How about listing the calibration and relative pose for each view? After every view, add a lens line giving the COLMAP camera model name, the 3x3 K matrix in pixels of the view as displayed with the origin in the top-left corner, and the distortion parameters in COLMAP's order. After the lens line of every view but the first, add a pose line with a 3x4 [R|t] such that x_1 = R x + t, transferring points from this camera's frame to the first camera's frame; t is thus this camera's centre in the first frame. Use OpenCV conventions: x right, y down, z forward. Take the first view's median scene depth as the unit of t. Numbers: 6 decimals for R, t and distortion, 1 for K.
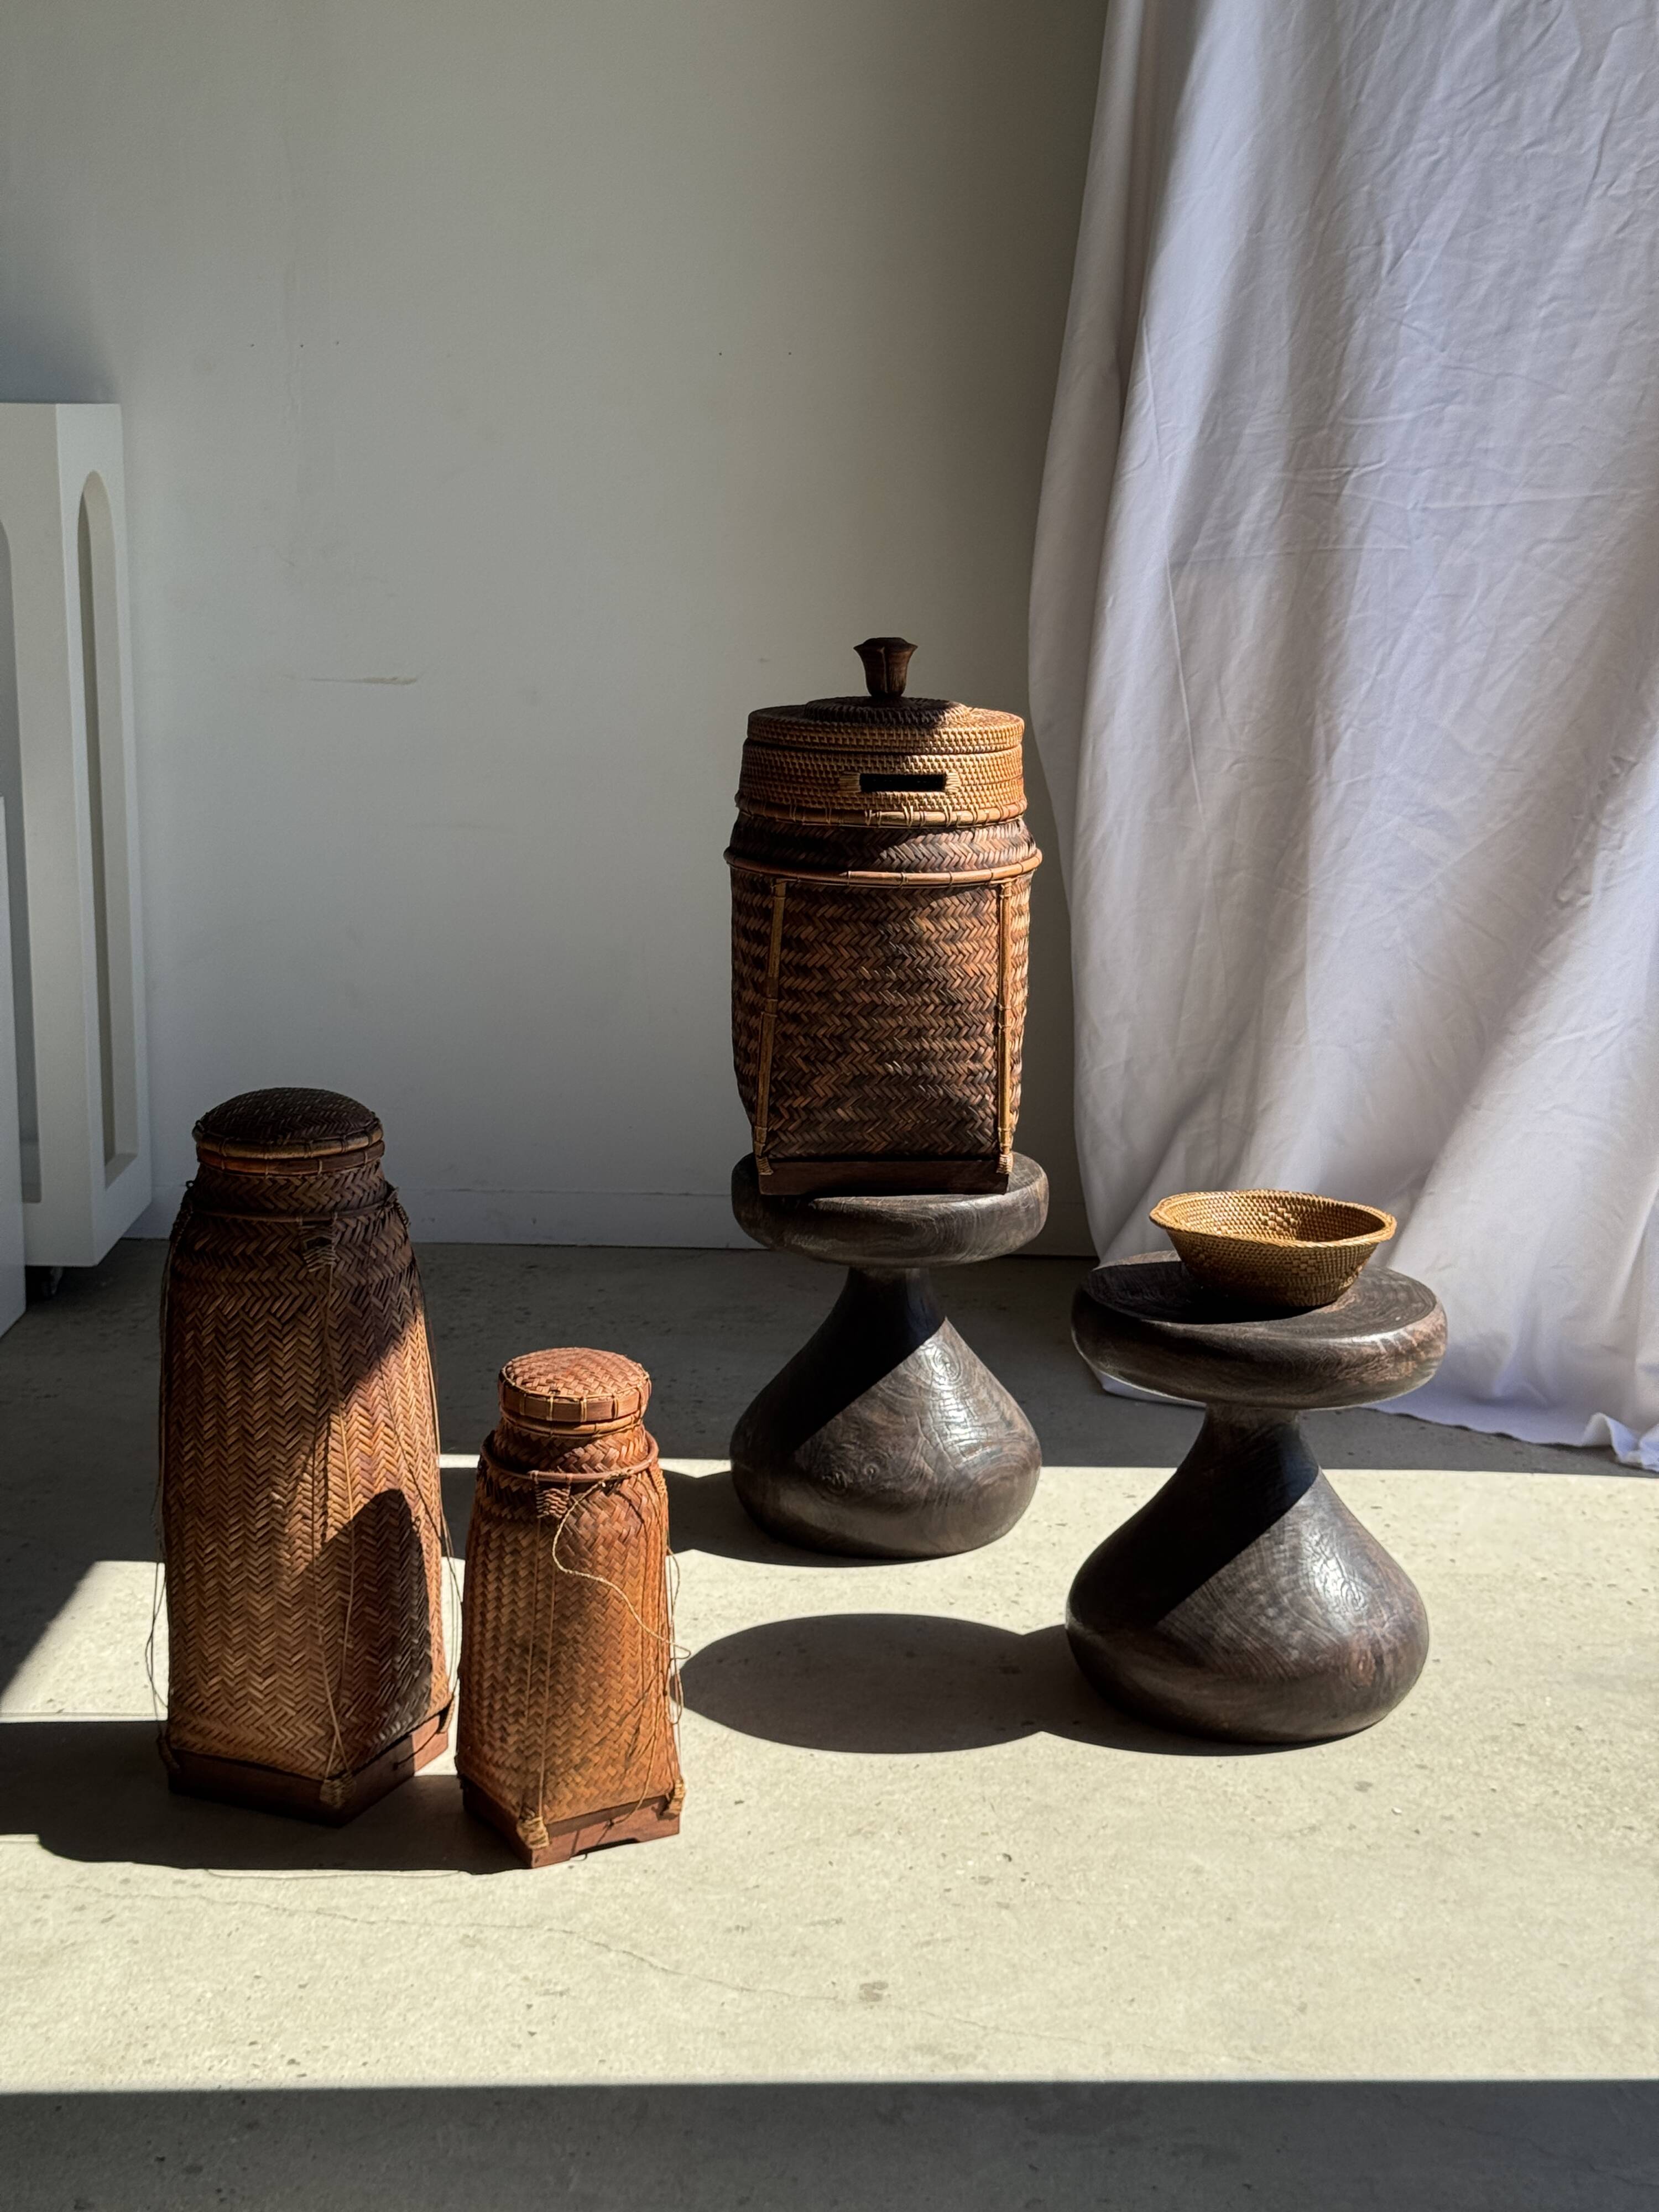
lens RADIAL K [[3063.3, 0, 829.3], [0, 3063.3, 1105.6], [0, 0, 1]] dist [0.142542, -0.082240]
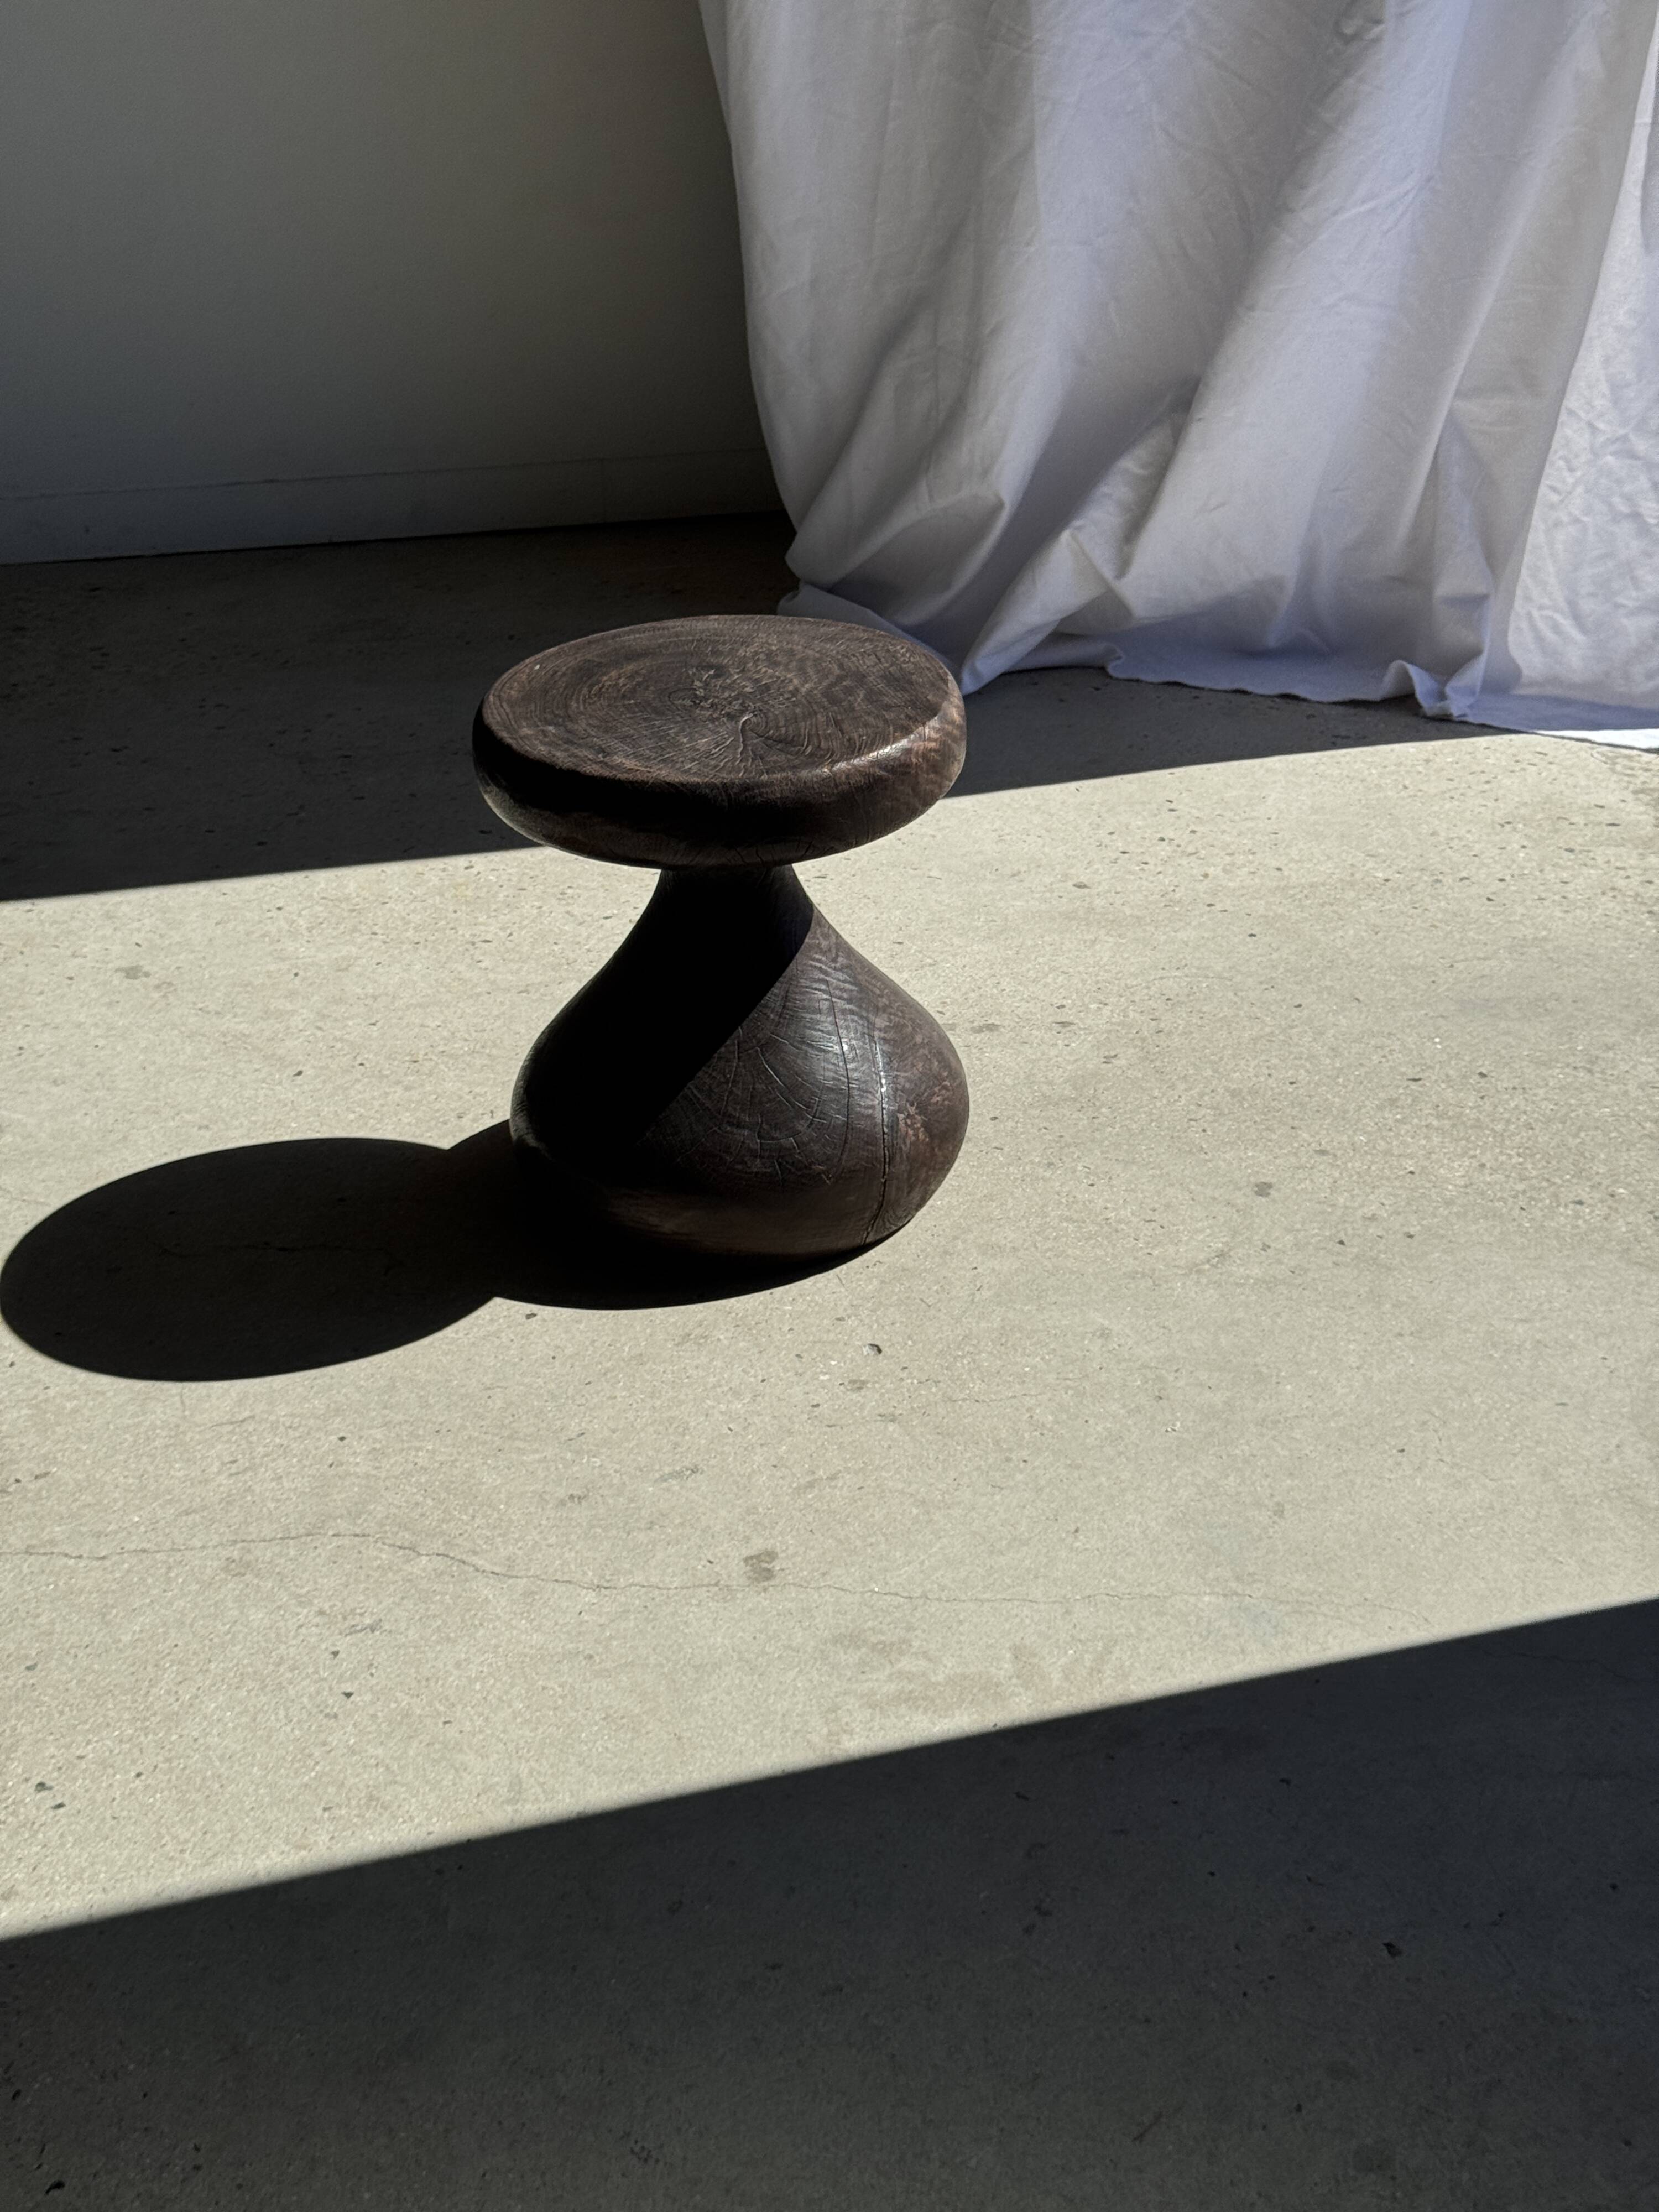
lens RADIAL K [[3071.1, 0, 842.4], [0, 3071.1, 1075.6], [0, 0, 1]] dist [0.177368, -0.324193]
pose [[0.982553, -0.122714, 0.139755, -0.047652], [0.082801, 0.961480, 0.262107, -0.034664], [-0.166536, -0.245962, 0.954866, 0.203160]]
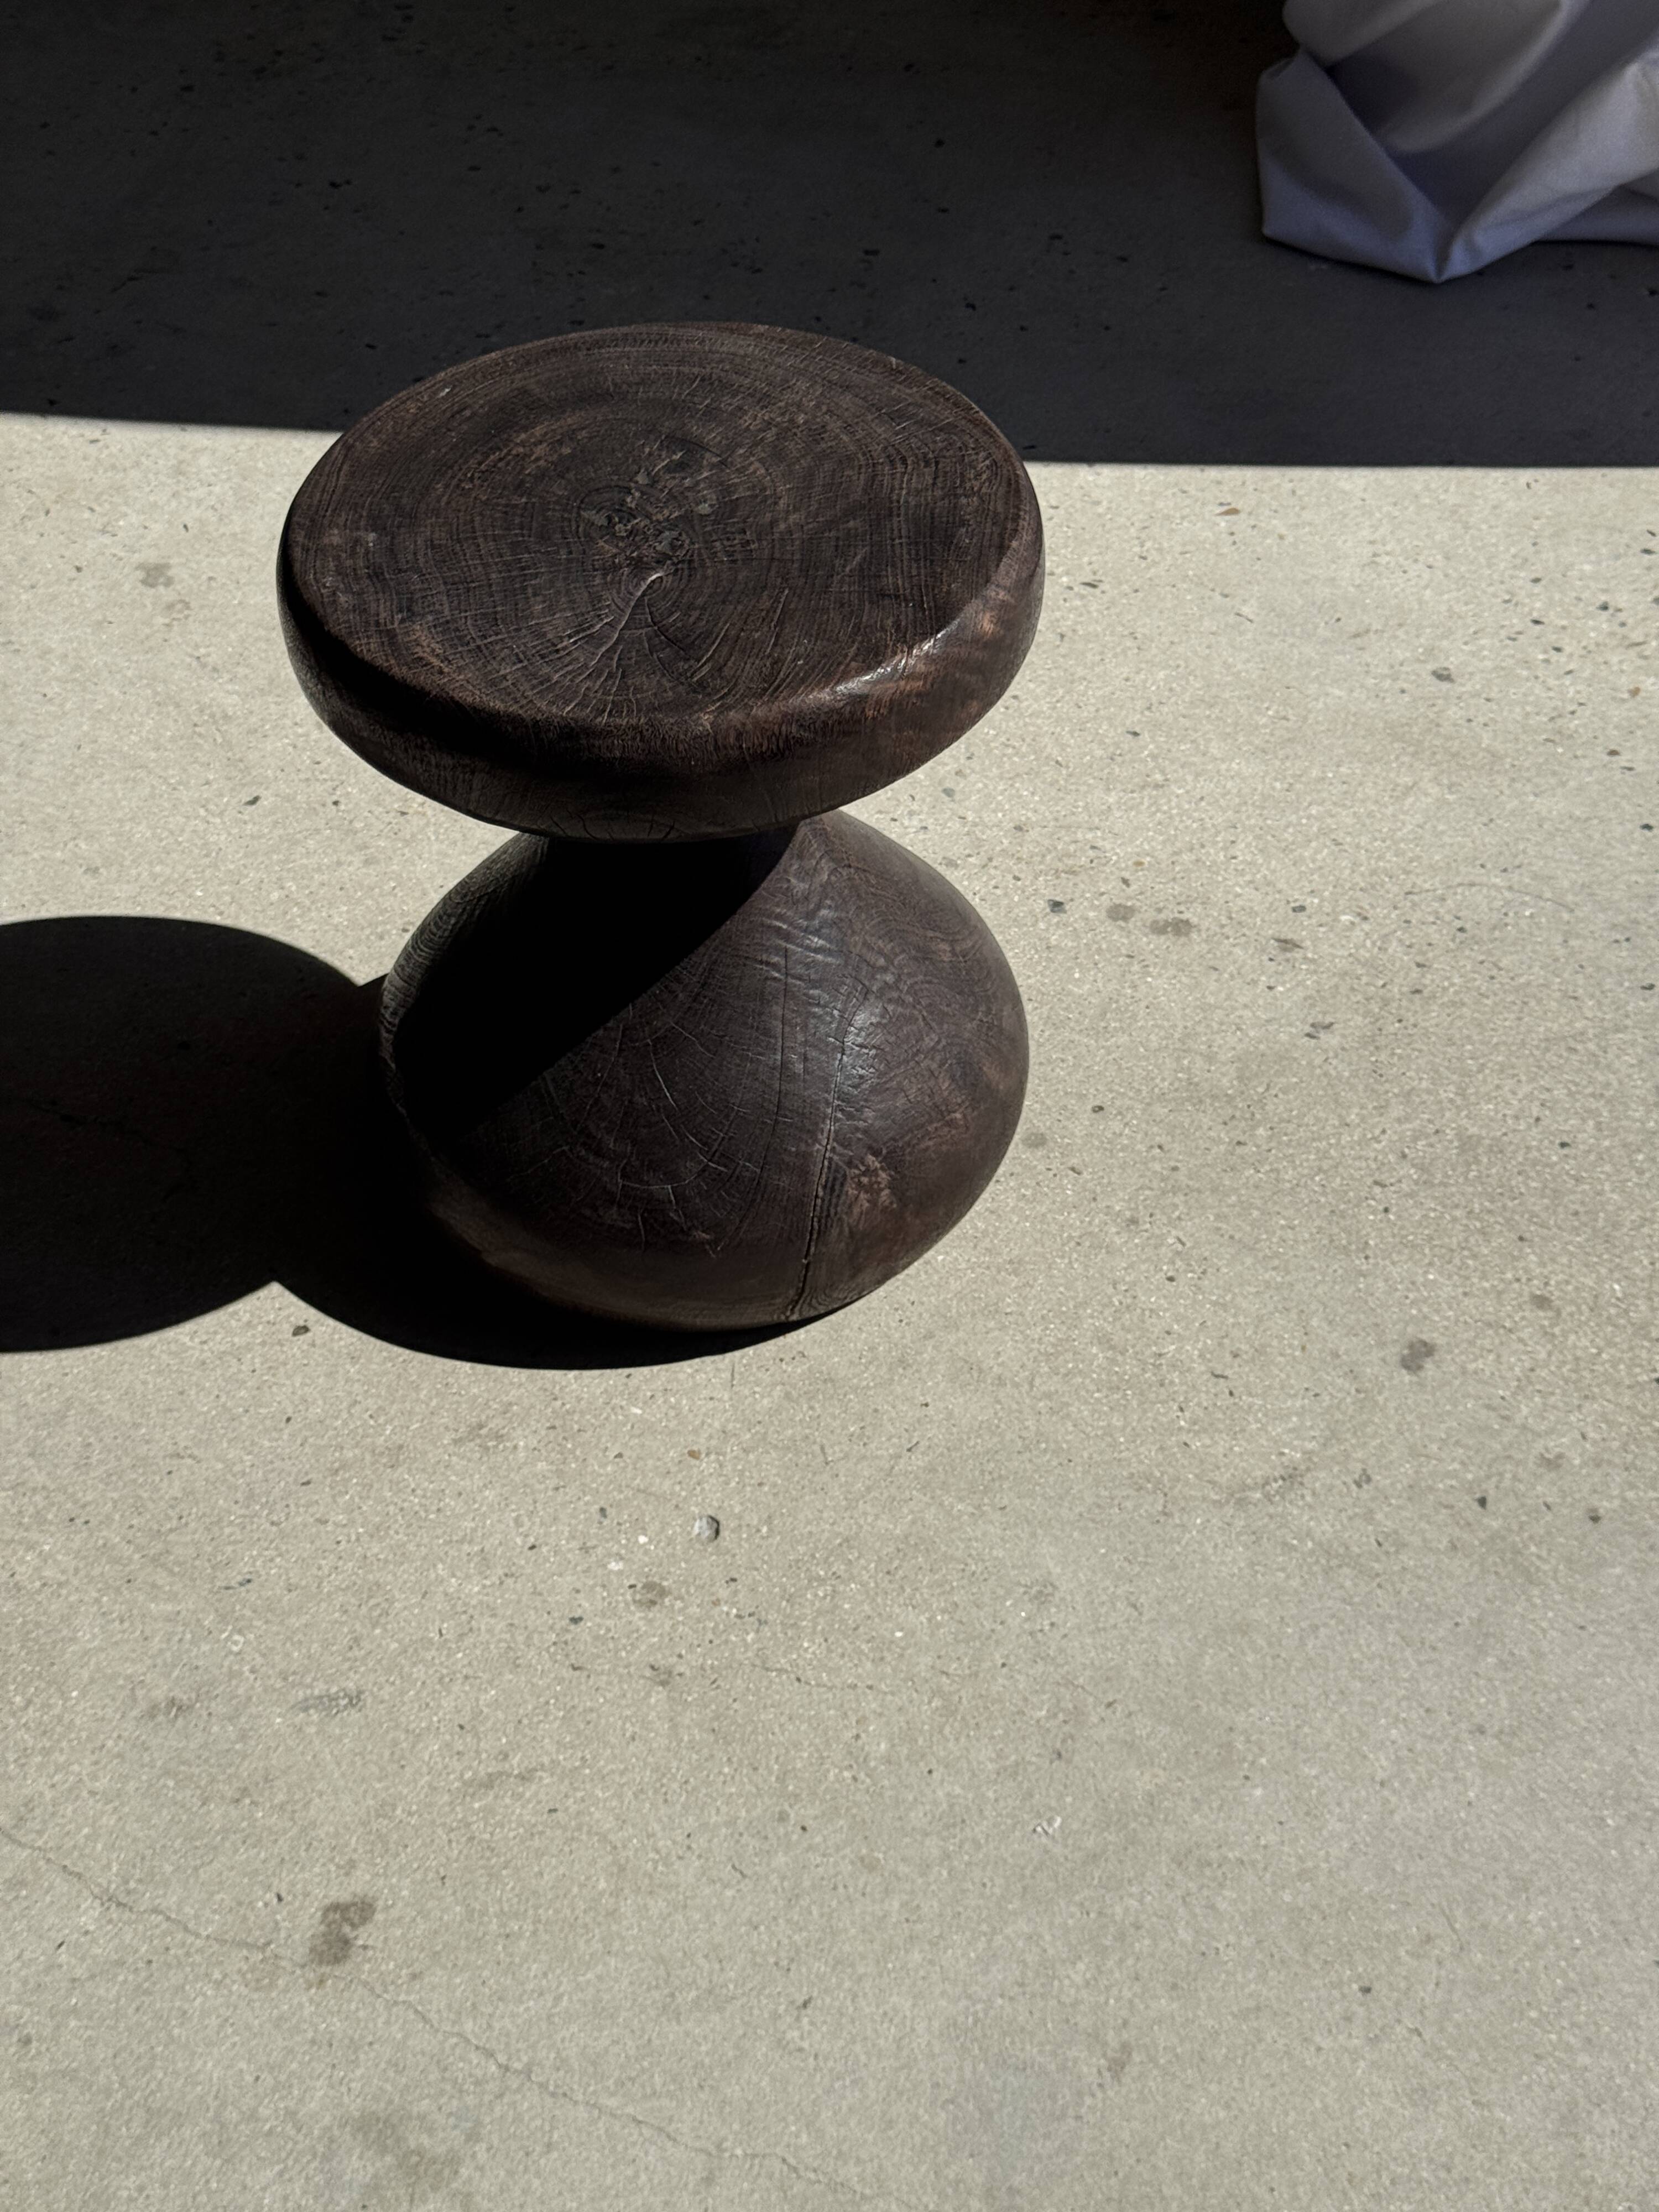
lens RADIAL K [[3061.5, 0, 800.2], [0, 3061.5, 1091.5], [0, 0, 1]] dist [0.169097, -0.316332]
pose [[0.987097, 0.069827, -0.144094, 0.125245], [0.012325, 0.864099, 0.503171, -0.088546], [0.159647, -0.498455, 0.852089, 0.481096]]
